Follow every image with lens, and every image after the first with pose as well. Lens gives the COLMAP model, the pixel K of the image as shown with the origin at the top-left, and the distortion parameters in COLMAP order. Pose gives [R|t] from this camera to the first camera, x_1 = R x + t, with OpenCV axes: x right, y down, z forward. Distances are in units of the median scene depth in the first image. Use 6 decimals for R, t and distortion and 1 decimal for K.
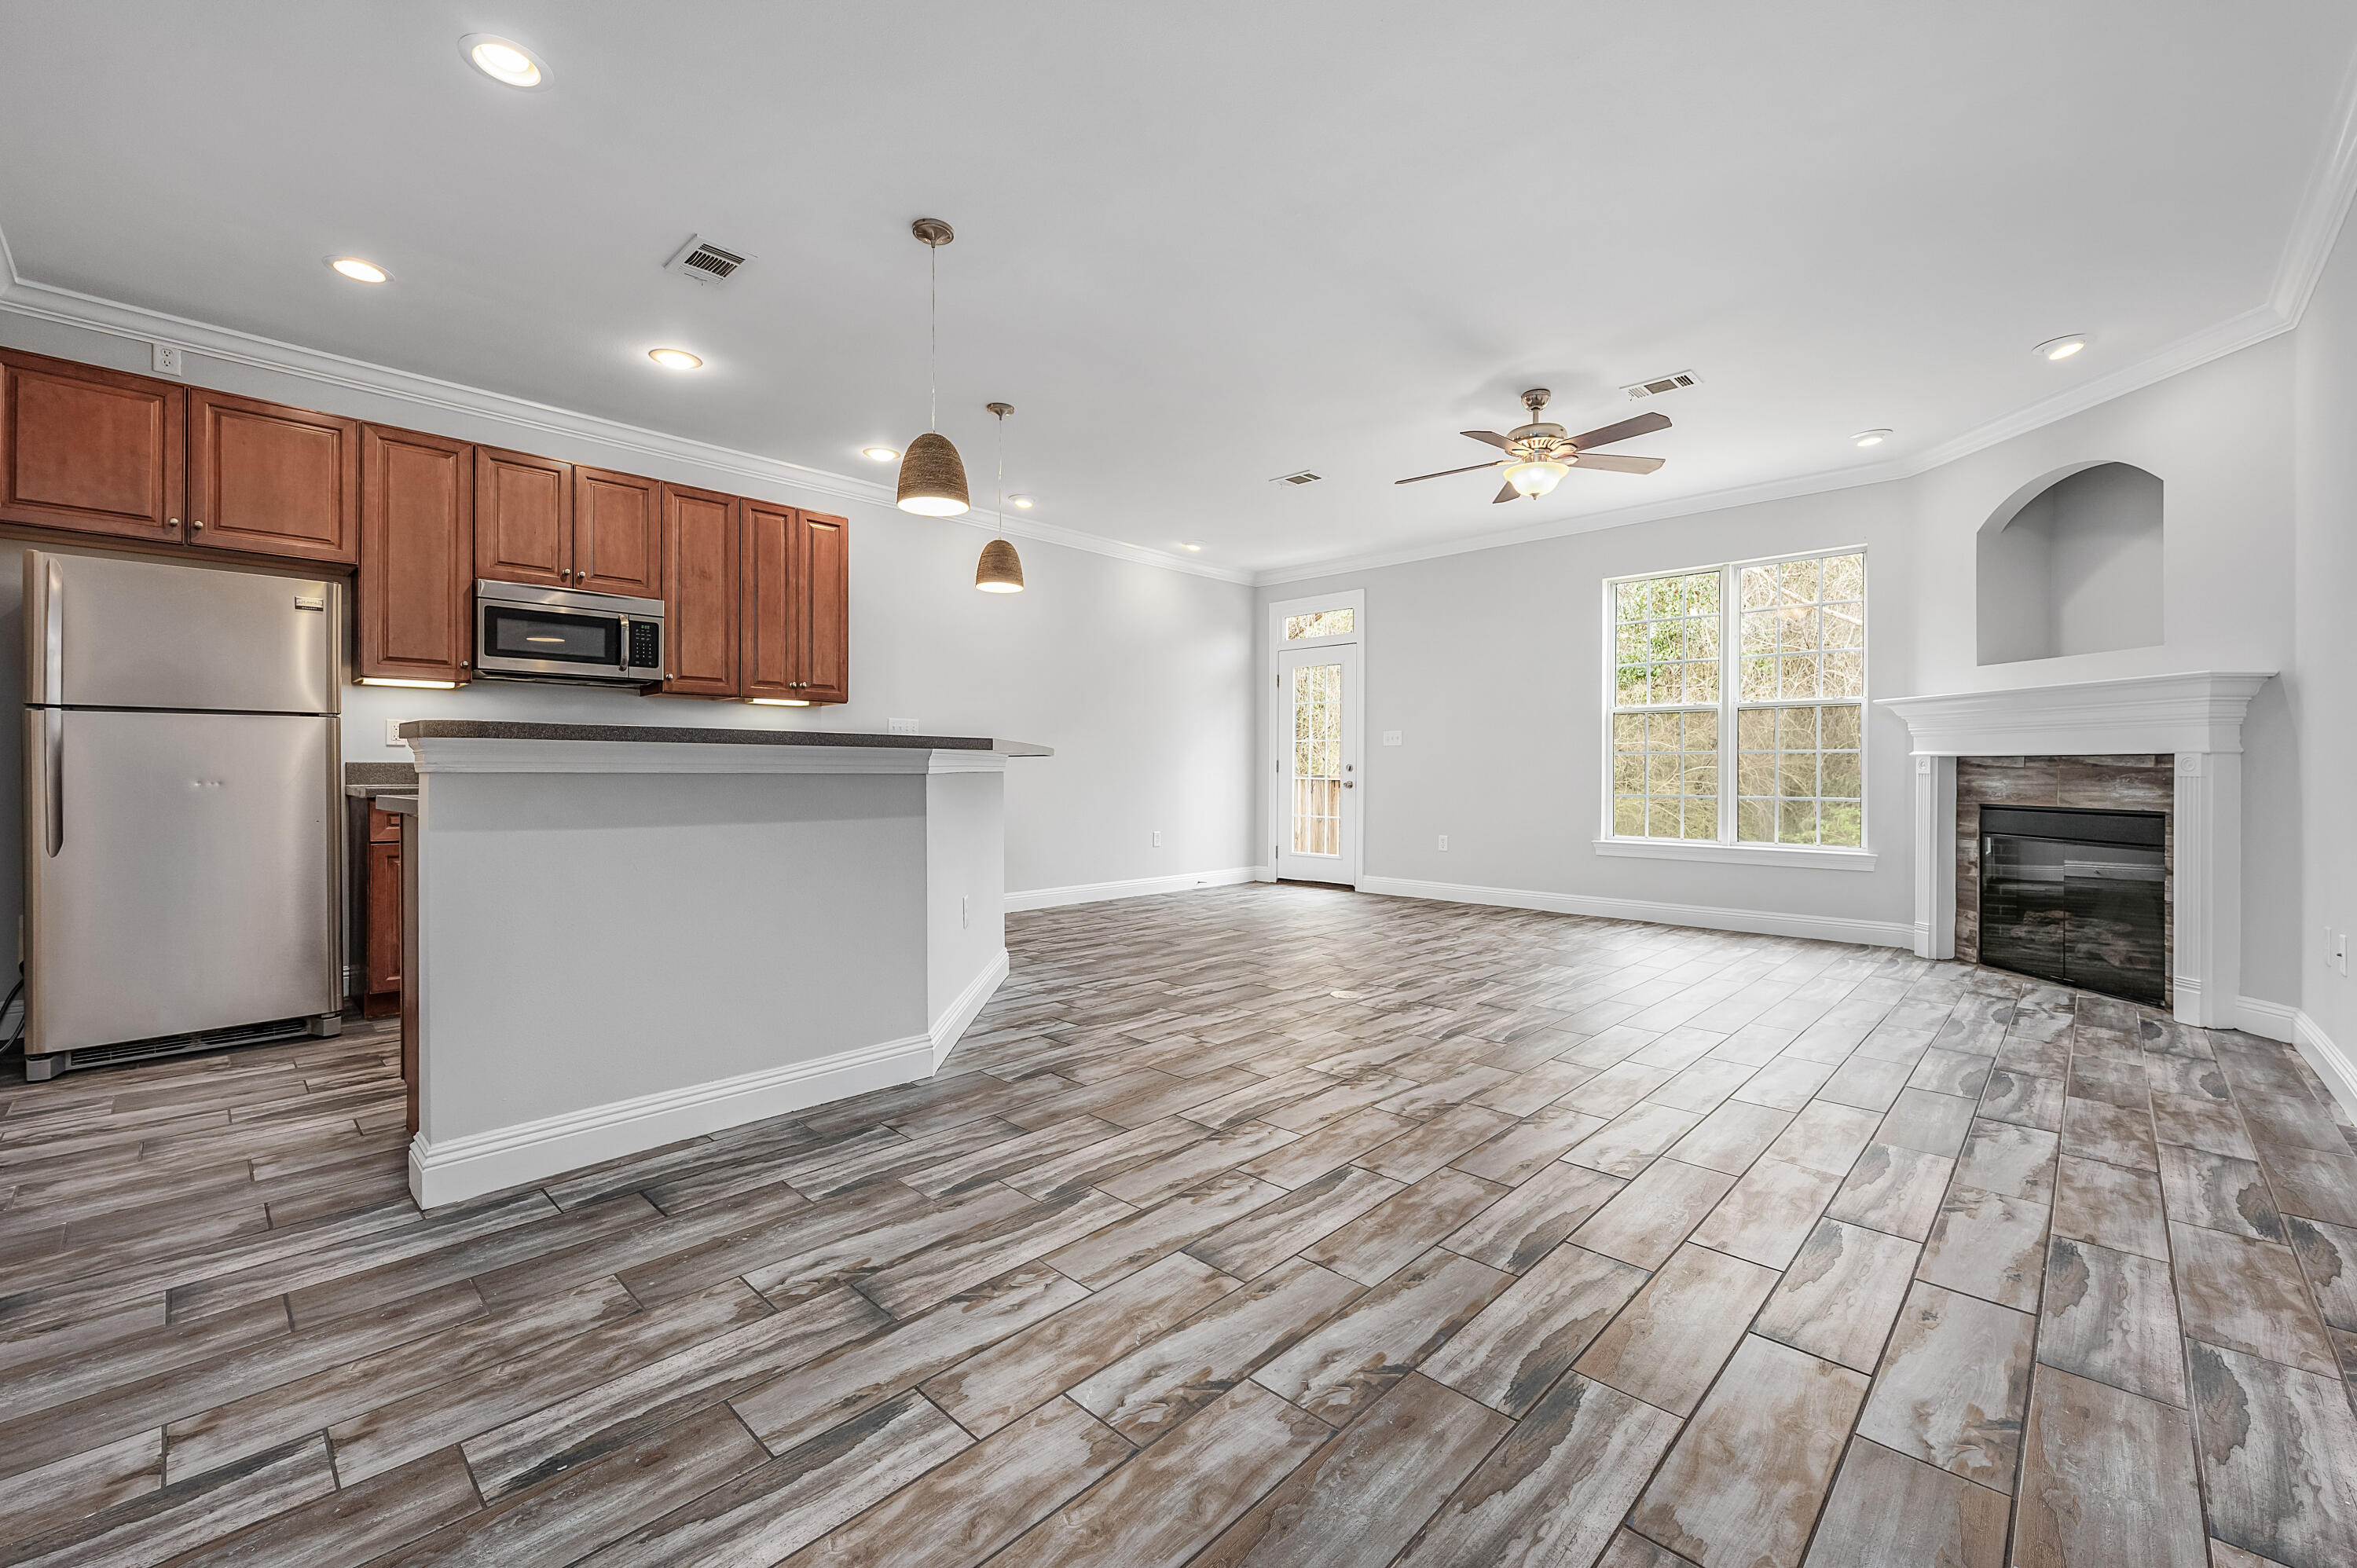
lens RADIAL K [[962.9, 0, 1176.6], [0, 962.9, 774.2], [0, 0, 1]] dist [-0.002184, 0.000451]
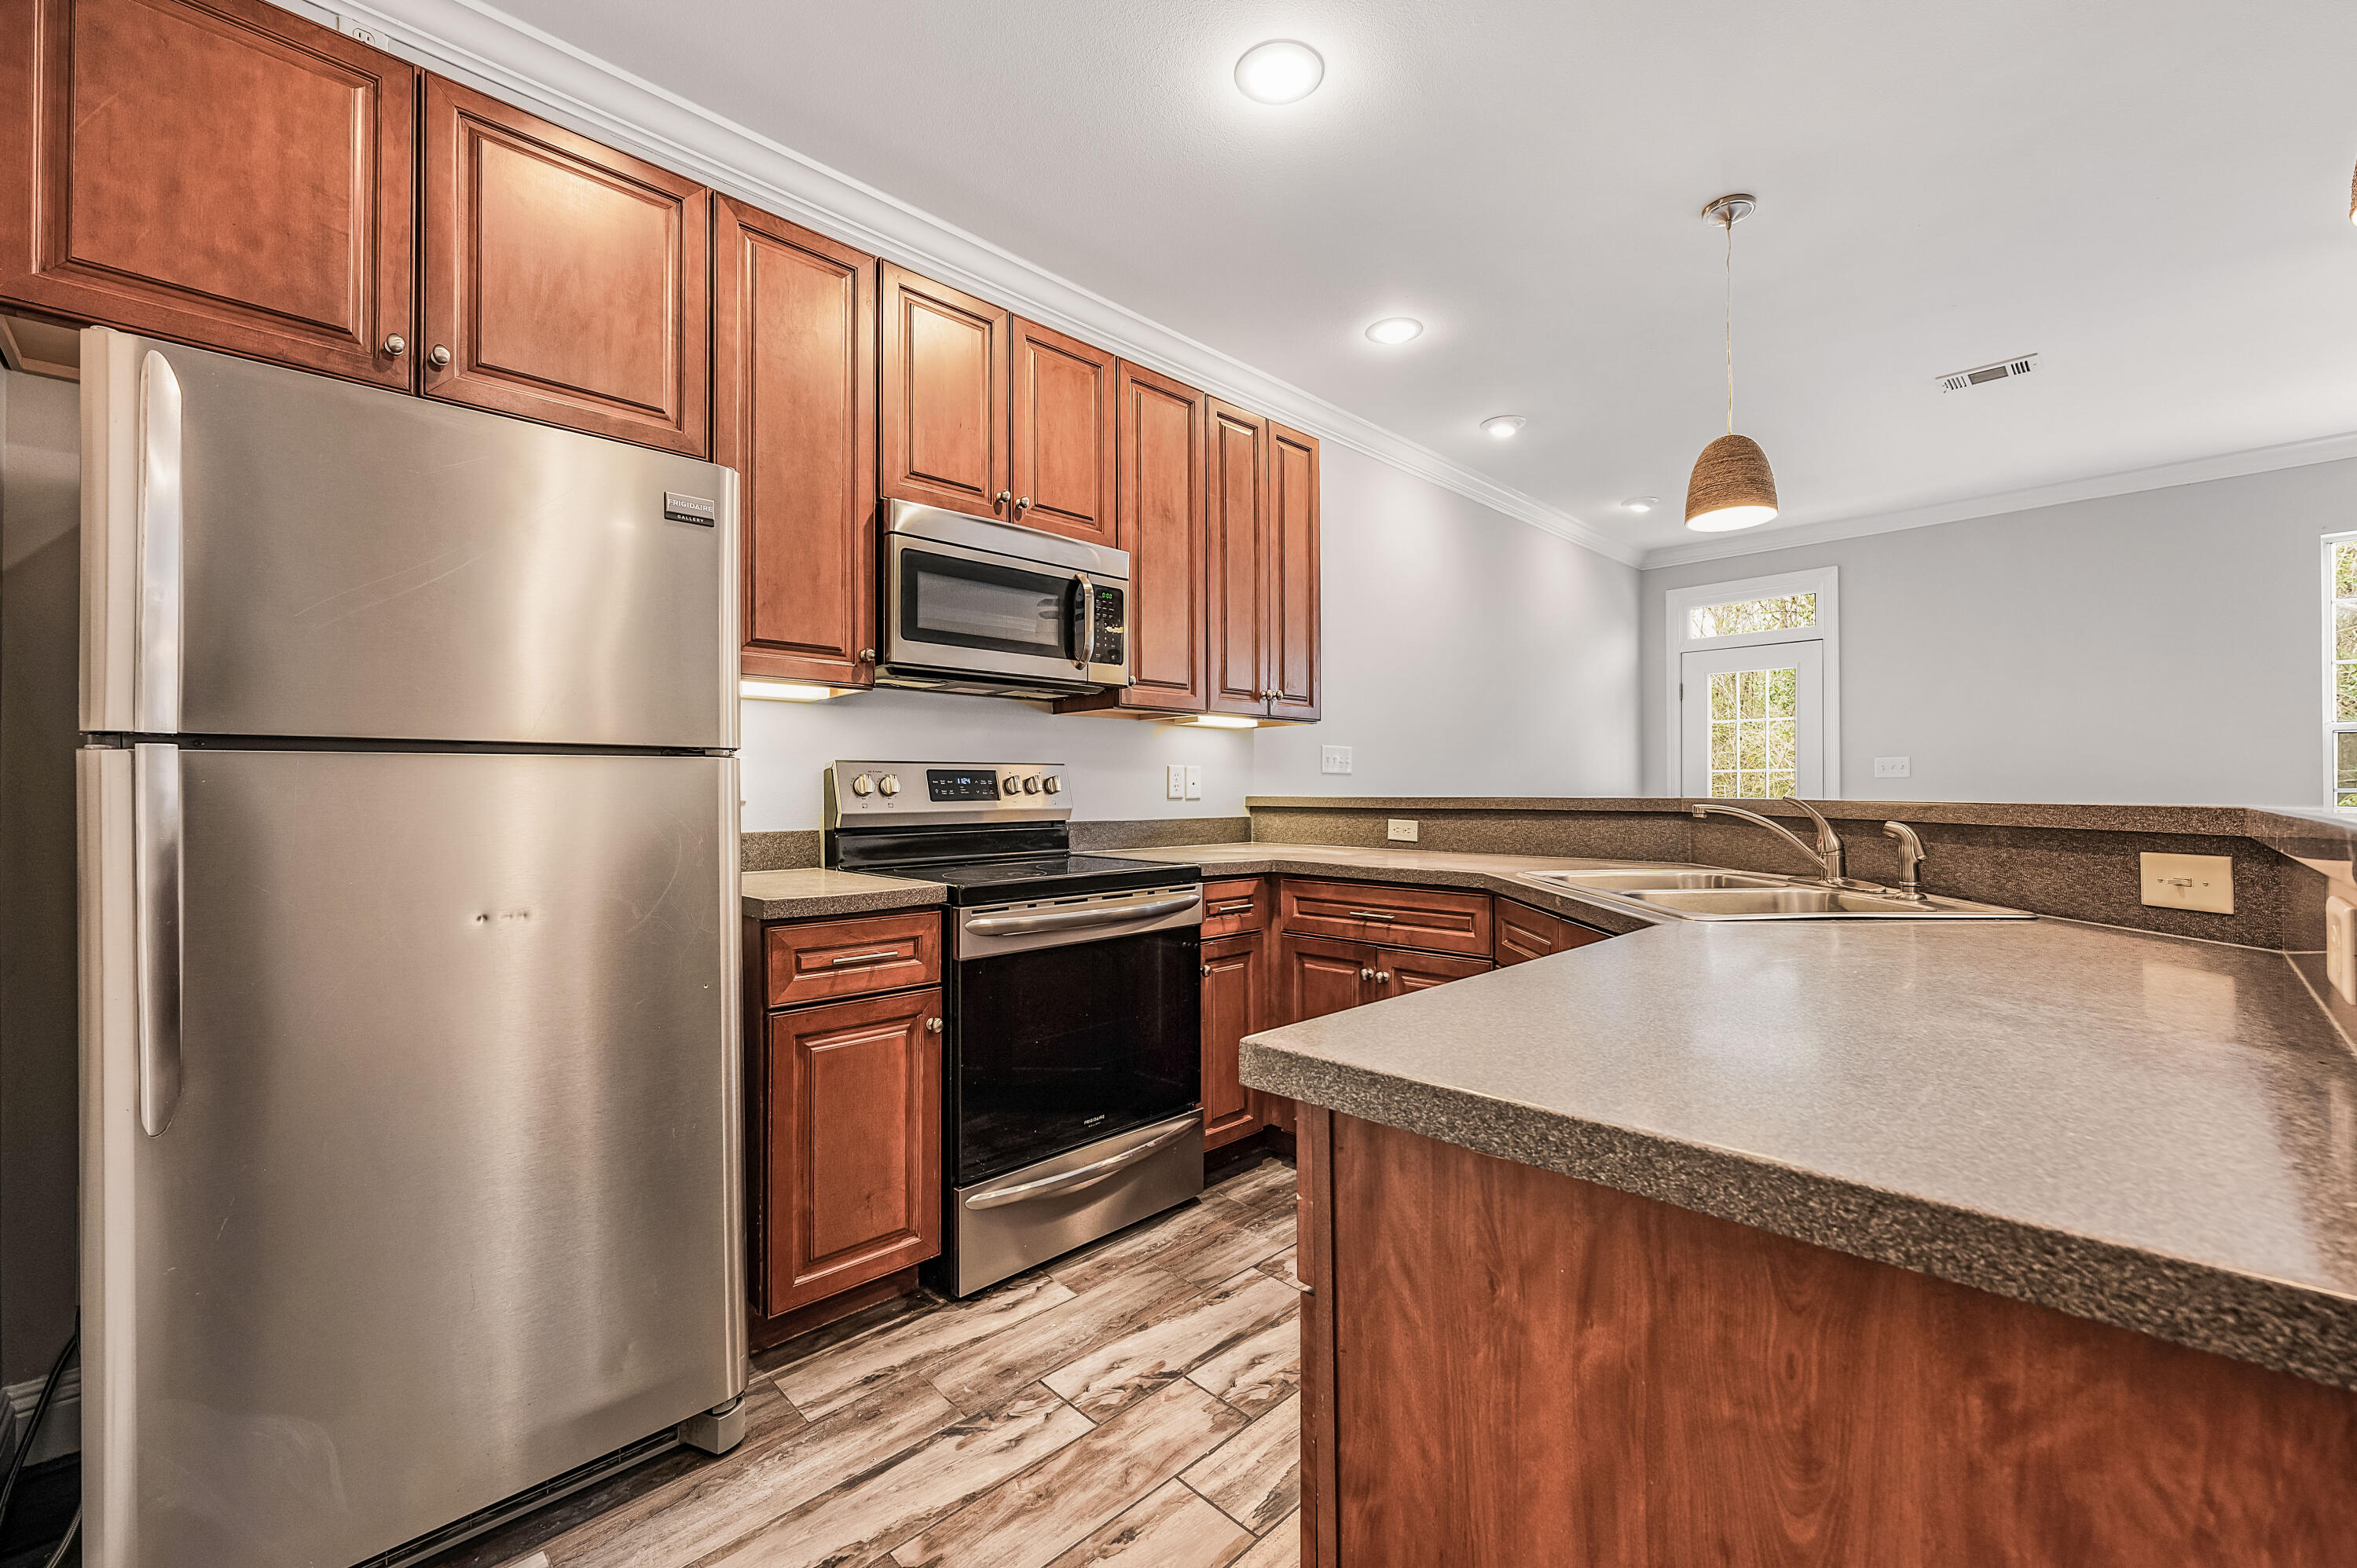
lens RADIAL K [[962.9, 0, 1179.2], [0, 962.9, 785.3], [0, 0, 1]] dist [-0.002184, 0.000451]
pose [[0.999390, -0.005829, -0.034447, -0.571938], [0.005445, 0.999922, -0.011227, -0.034859], [0.034510, 0.011032, 0.999343, 0.483468]]
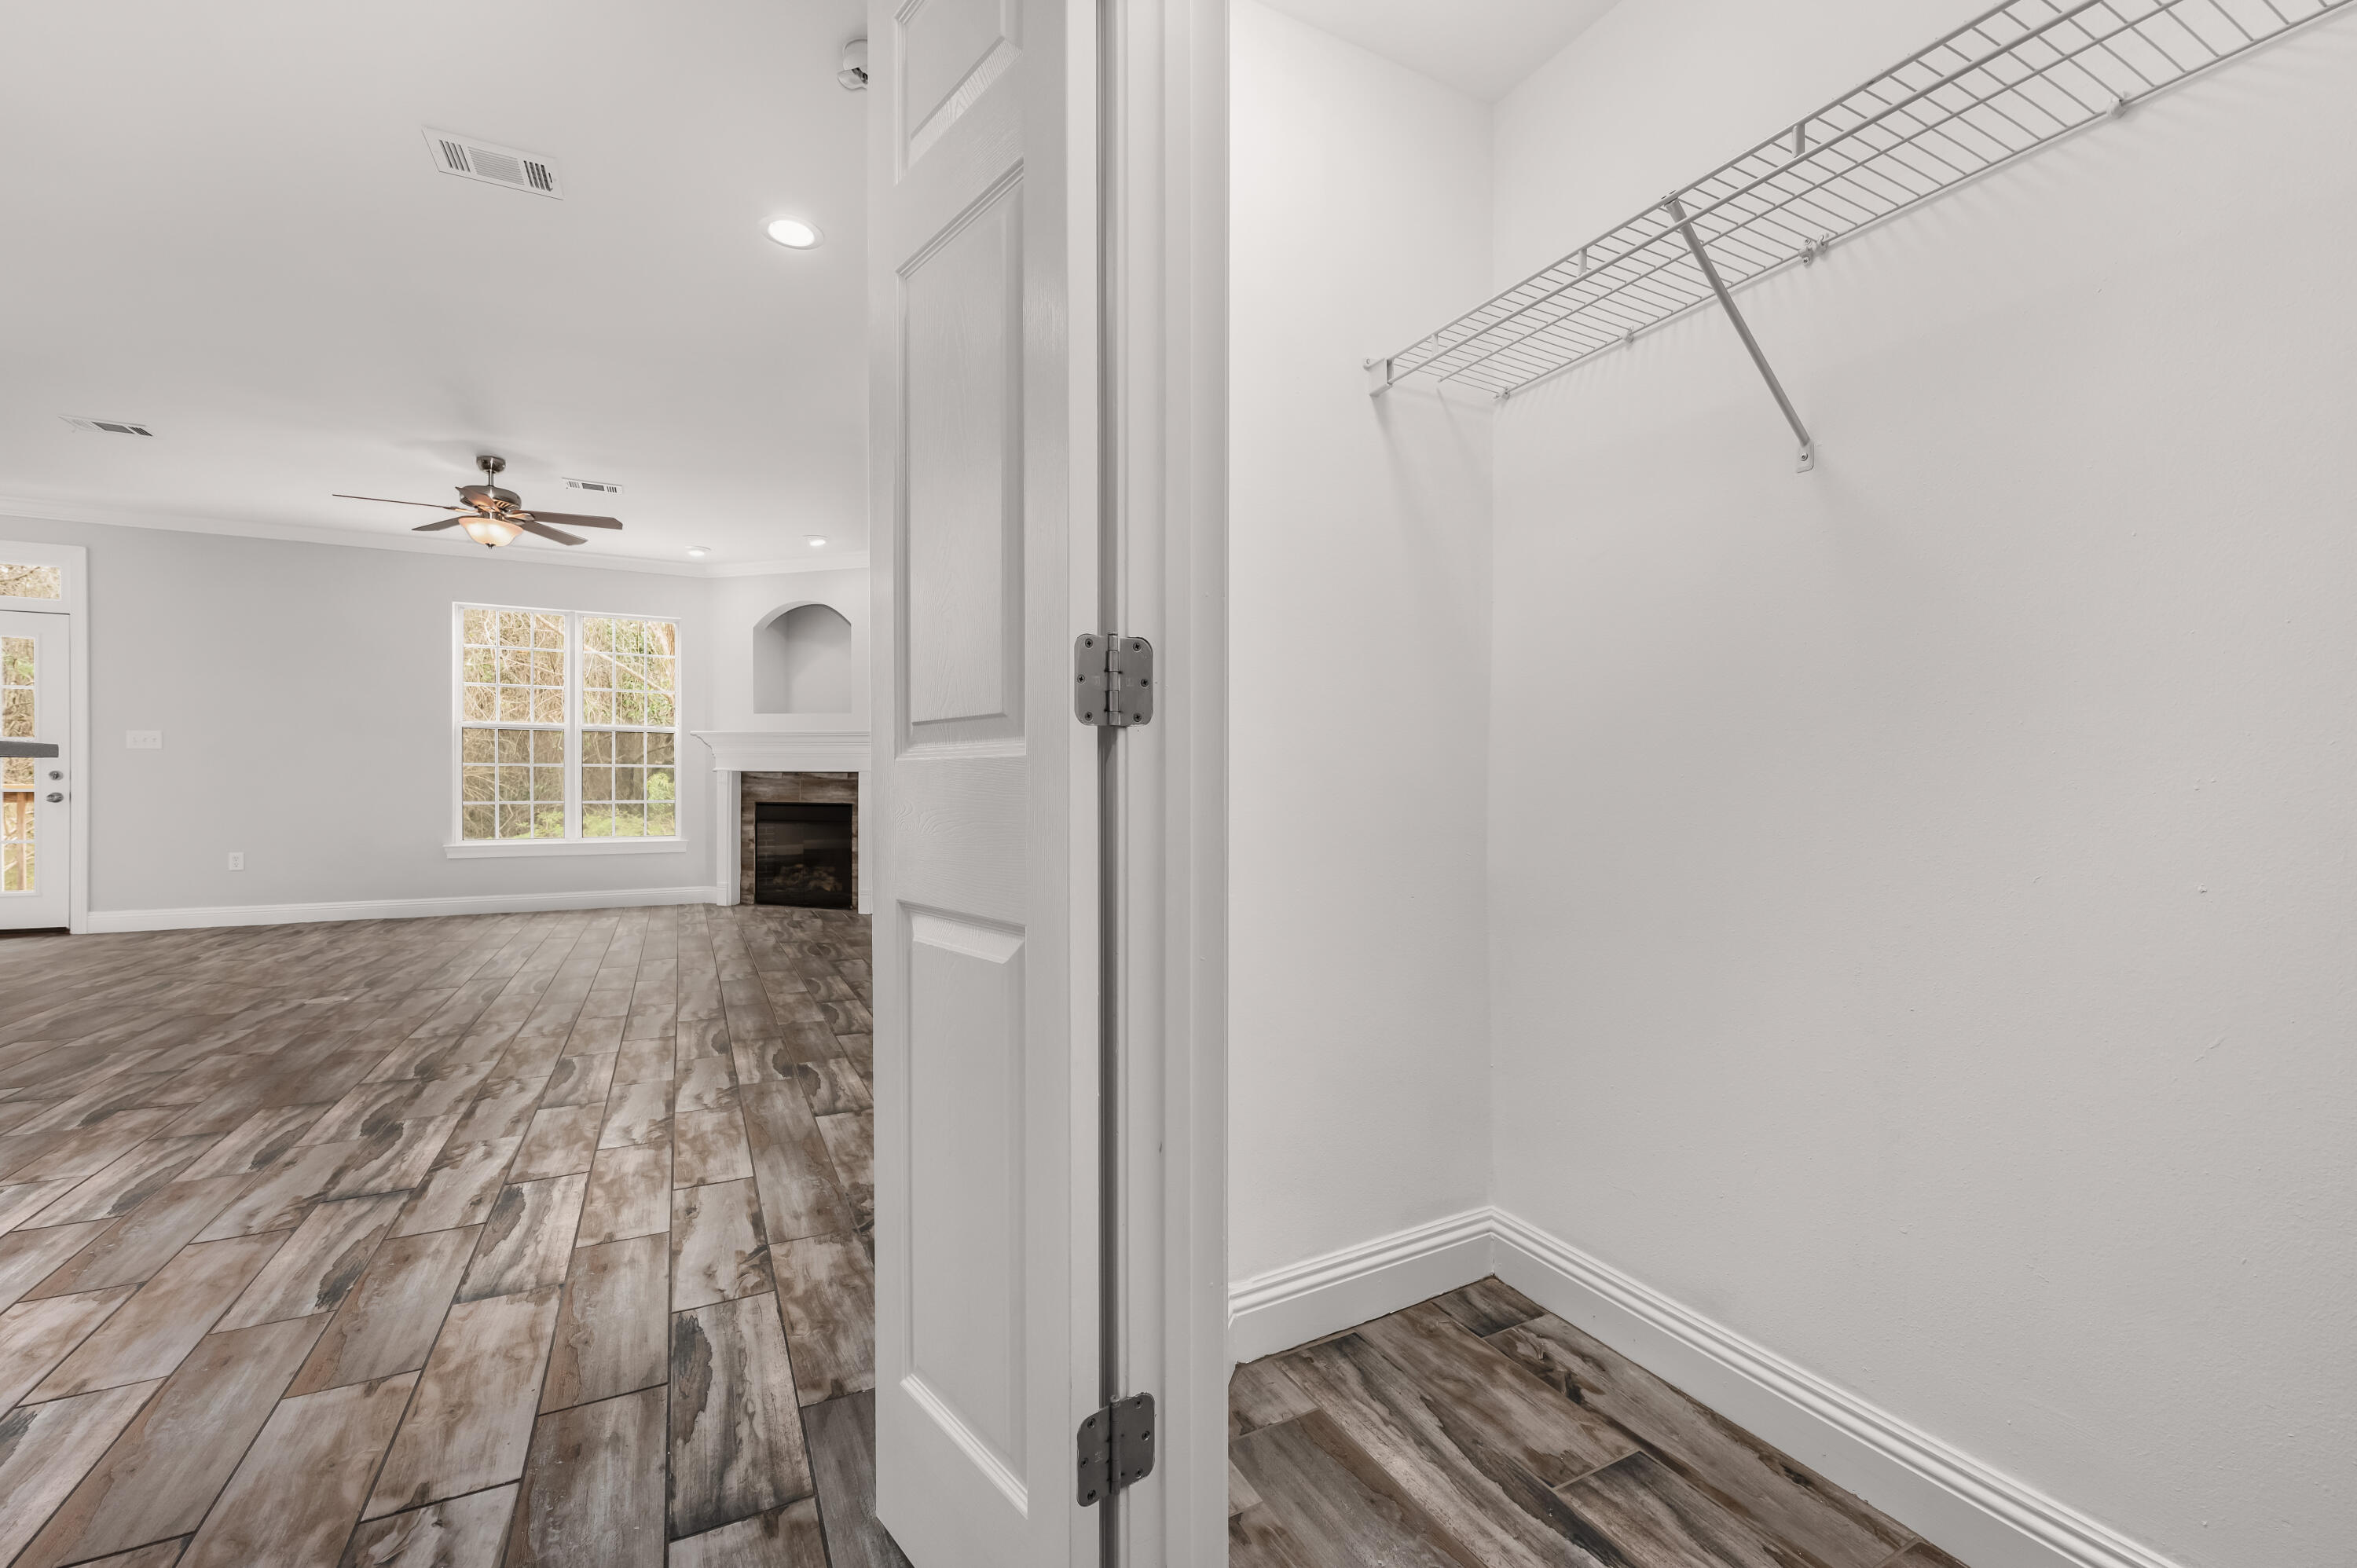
lens RADIAL K [[962.9, 0, 1186.9], [0, 962.9, 795.1], [0, 0, 1]] dist [-0.002184, 0.000451]
pose [[0.316757, -0.013182, 0.948415, -0.528530], [0.000995, 0.999907, 0.013565, -0.001158], [-0.948506, -0.003353, 0.316741, -0.197863]]
